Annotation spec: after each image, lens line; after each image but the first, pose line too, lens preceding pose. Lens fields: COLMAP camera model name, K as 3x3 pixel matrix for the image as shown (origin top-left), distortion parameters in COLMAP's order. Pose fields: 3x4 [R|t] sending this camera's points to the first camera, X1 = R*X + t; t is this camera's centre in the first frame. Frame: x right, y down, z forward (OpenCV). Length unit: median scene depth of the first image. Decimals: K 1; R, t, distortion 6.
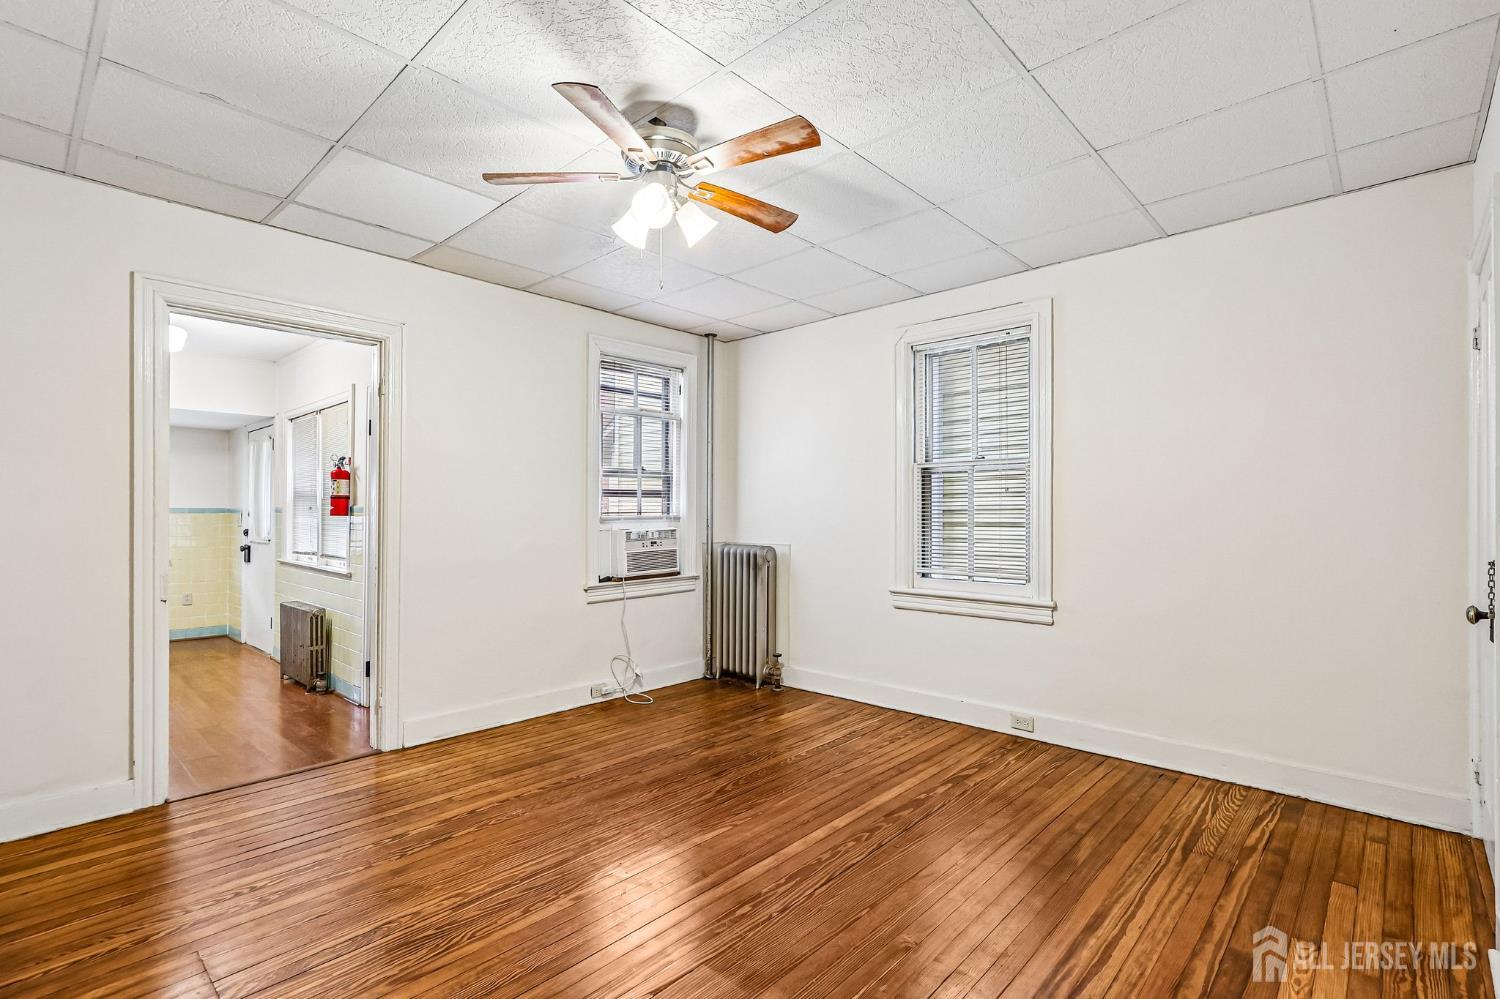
lens RADIAL K [[688.6, 0, 744.3], [0, 688.6, 508.8], [0, 0, 1]] dist [-0.000054, 0.000723]
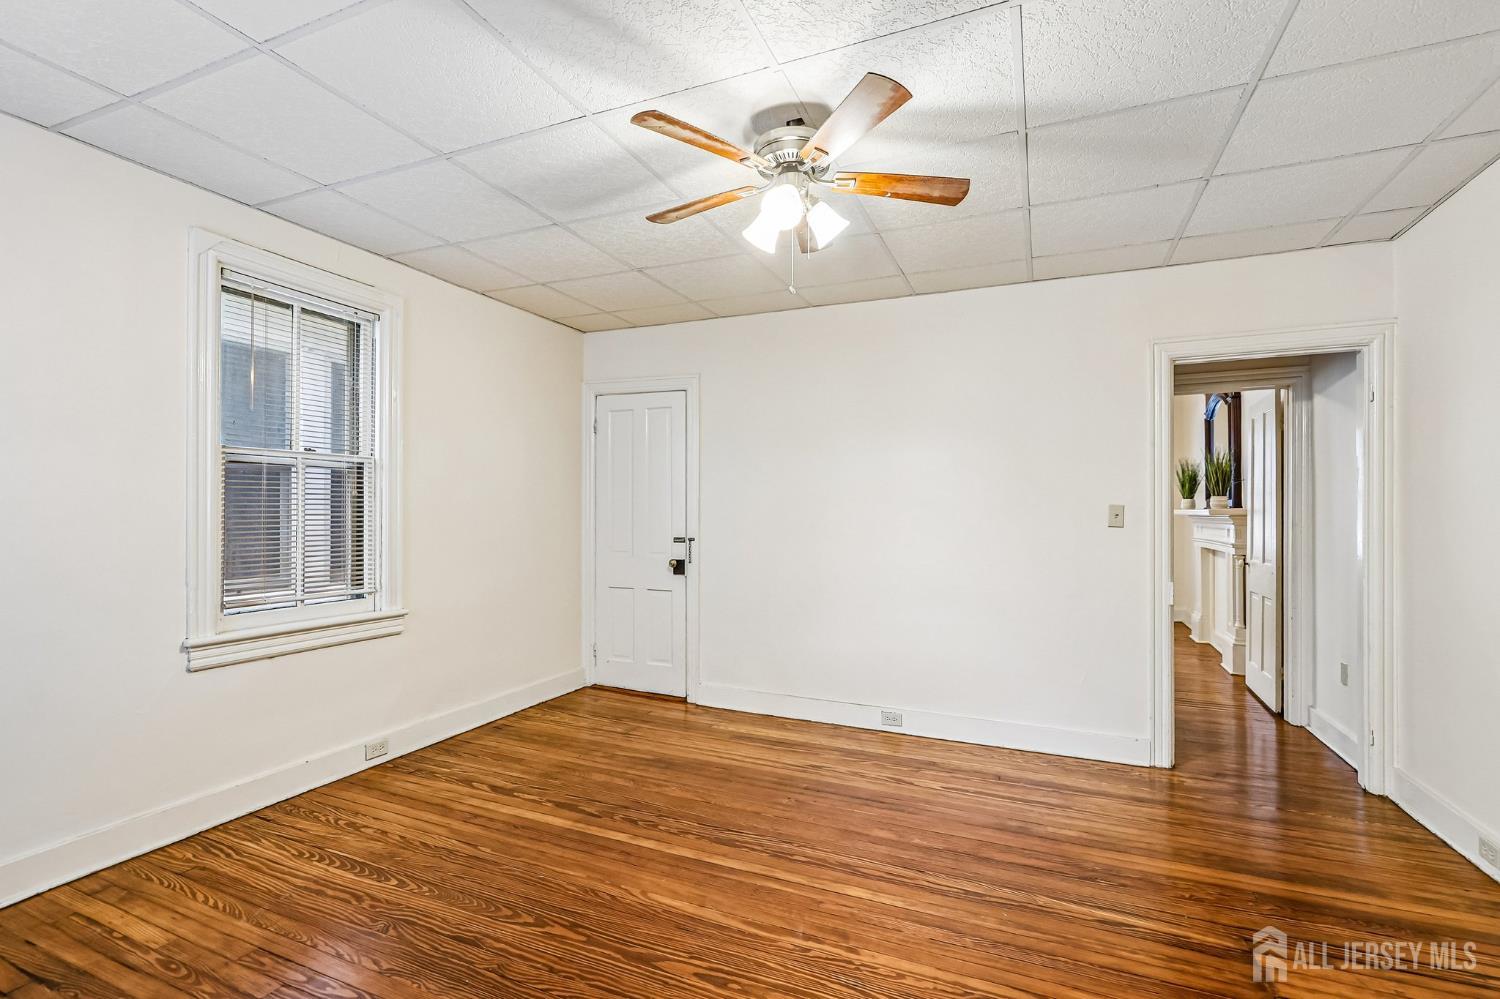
lens RADIAL K [[688.6, 0, 744.3], [0, 688.6, 508.8], [0, 0, 1]] dist [-0.000054, 0.000723]
pose [[-0.332597, 0.003971, 0.943061, -0.603830], [-0.008248, 0.999941, -0.007120, -0.004039], [-0.943033, -0.010146, -0.332544, 0.828895]]
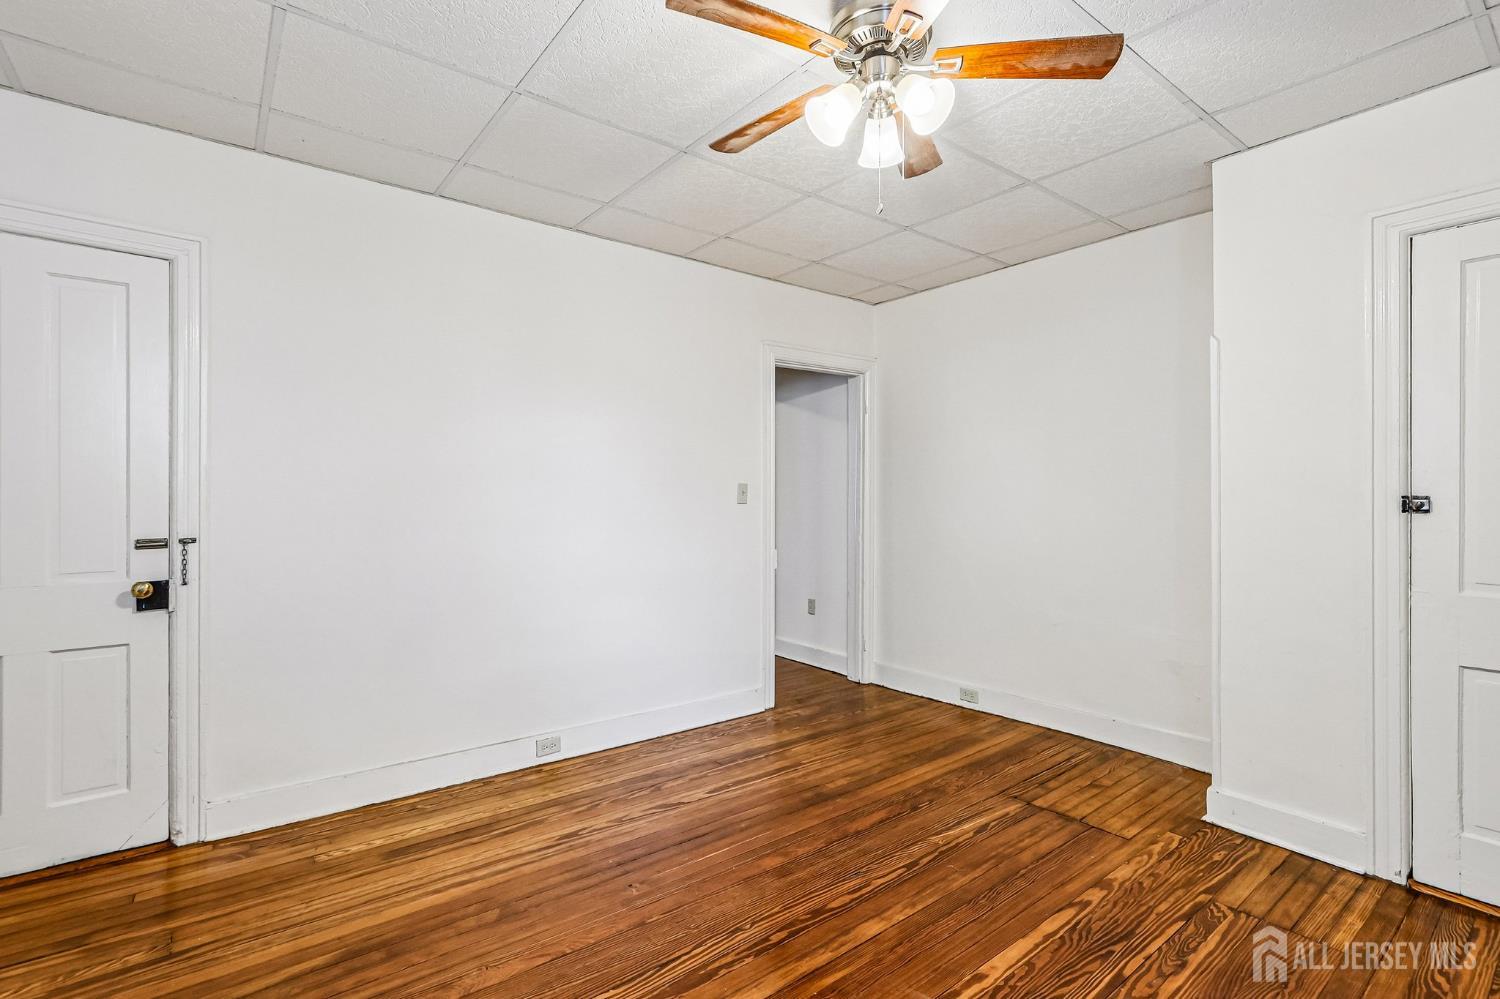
lens RADIAL K [[692.1, 0, 735.7], [0, 692.1, 495.0], [0, 0, 1]] dist [-0.000501, 0.000763]
pose [[-0.985590, -0.000763, 0.169153, -0.055445], [-0.001080, 0.999998, -0.001779, -0.000985], [-0.169151, -0.001936, -0.985588, 1.066951]]
